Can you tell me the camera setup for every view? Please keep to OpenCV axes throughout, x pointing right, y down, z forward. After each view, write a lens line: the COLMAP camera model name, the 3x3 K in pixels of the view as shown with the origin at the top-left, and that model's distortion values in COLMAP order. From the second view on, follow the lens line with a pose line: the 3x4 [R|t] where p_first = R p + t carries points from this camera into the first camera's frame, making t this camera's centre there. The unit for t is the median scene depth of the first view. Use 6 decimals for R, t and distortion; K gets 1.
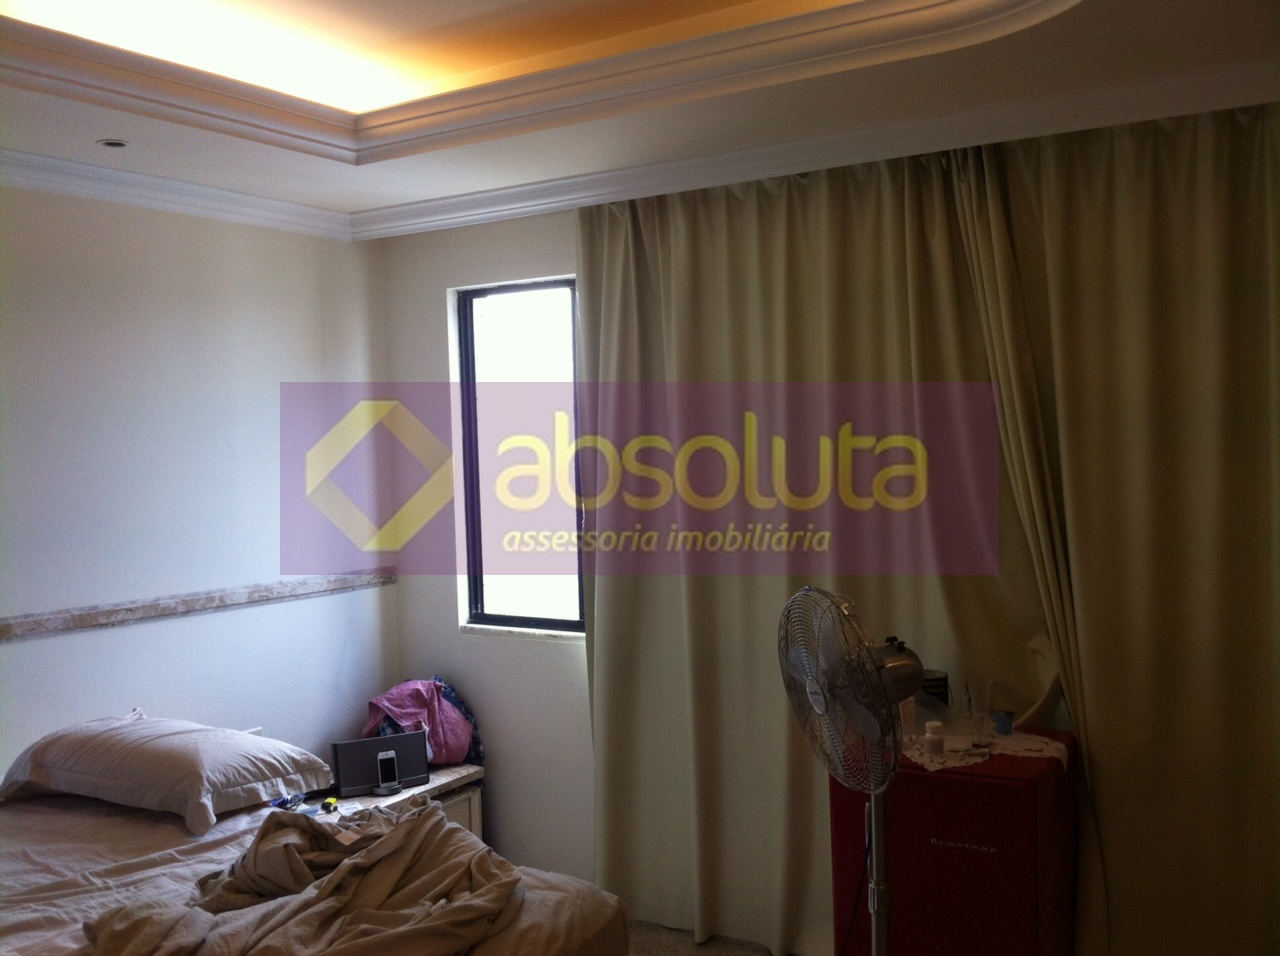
lens RADIAL K [[1270.5, 0, 637.8], [0, 1270.5, 461.5], [0, 0, 1]] dist [0.063645, -0.247529]
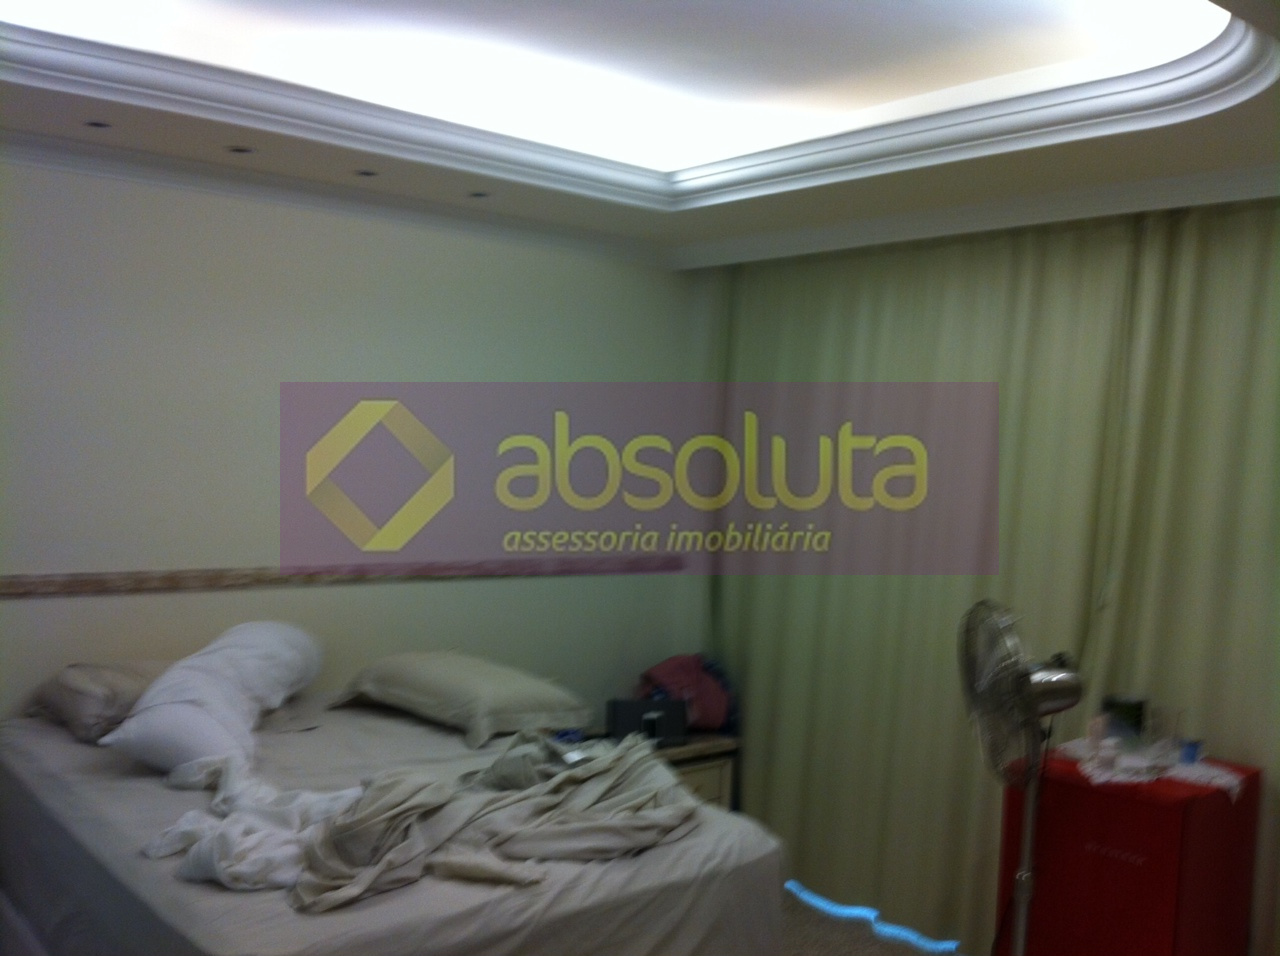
lens RADIAL K [[1203.0, 0, 640.0], [0, 1203.0, 478.0], [0, 0, 1]] dist [0.054466, -0.213144]
pose [[0.958617, 0.081935, -0.272653, 0.127573], [-0.082245, 0.996559, 0.010311, 0.005280], [0.272560, 0.012540, 0.962057, -0.113947]]
